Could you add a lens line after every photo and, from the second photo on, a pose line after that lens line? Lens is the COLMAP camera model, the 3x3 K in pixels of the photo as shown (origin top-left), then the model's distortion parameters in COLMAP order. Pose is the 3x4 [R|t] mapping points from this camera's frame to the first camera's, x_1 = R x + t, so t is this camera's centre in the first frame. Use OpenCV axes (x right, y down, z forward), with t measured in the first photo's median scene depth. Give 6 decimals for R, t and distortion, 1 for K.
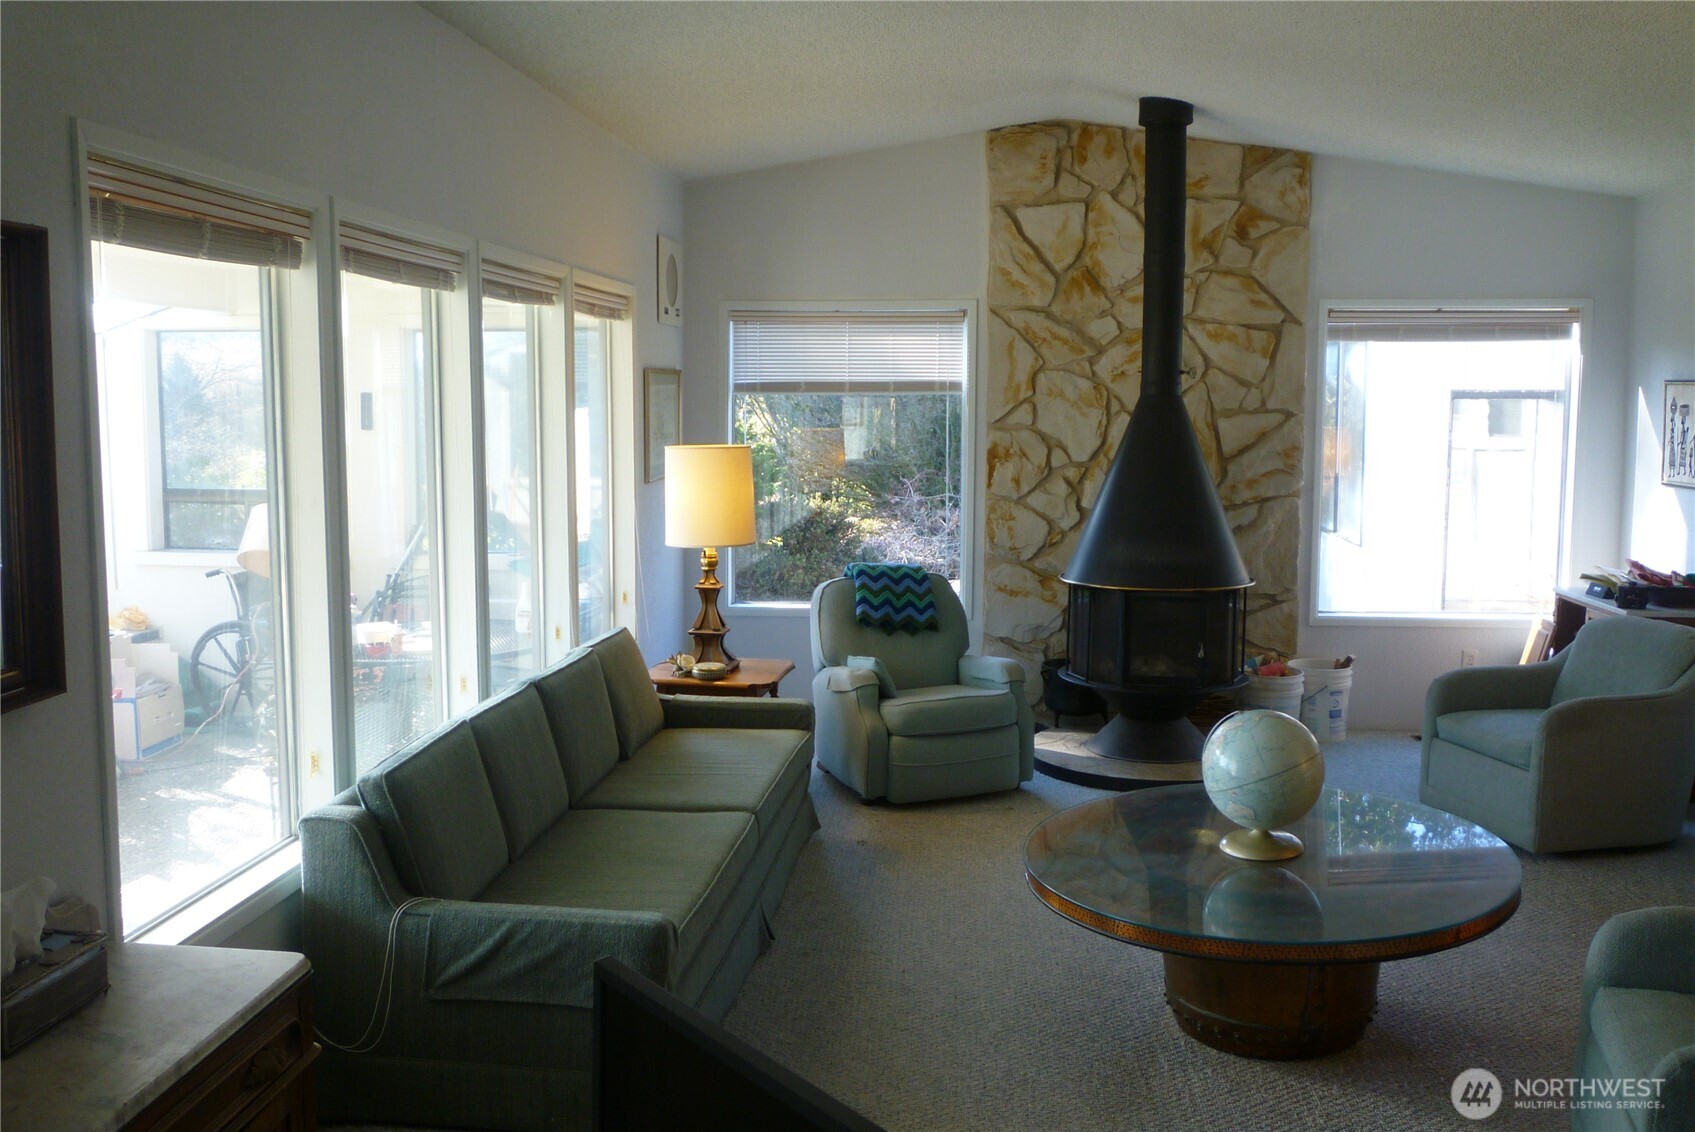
lens RADIAL K [[1451.5, 0, 831.3], [0, 1451.5, 551.5], [0, 0, 1]] dist [-0.065752, 0.039870]
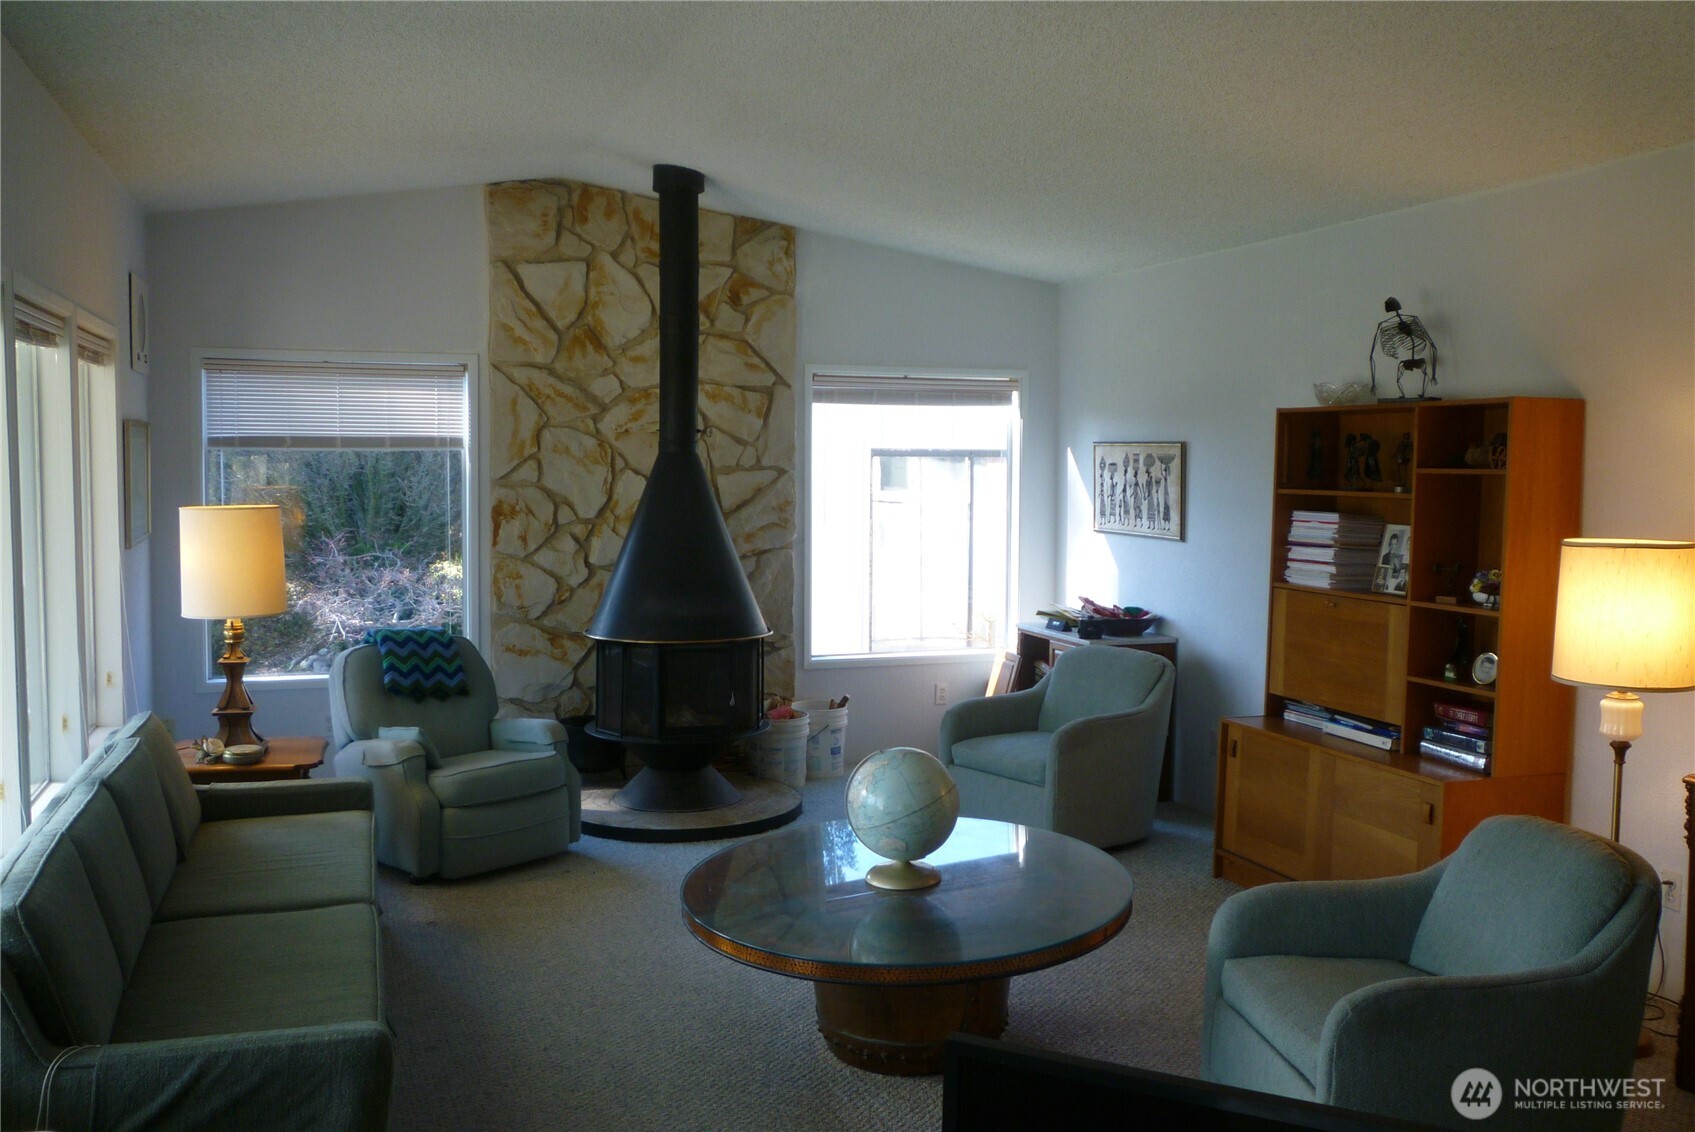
lens RADIAL K [[1451.5, 0, 831.3], [0, 1451.5, 551.5], [0, 0, 1]] dist [-0.065752, 0.039870]
pose [[0.903913, -0.021053, 0.427198, -0.109001], [0.037074, 0.998885, -0.029219, -0.003615], [-0.426107, 0.042250, 0.903686, 0.022669]]
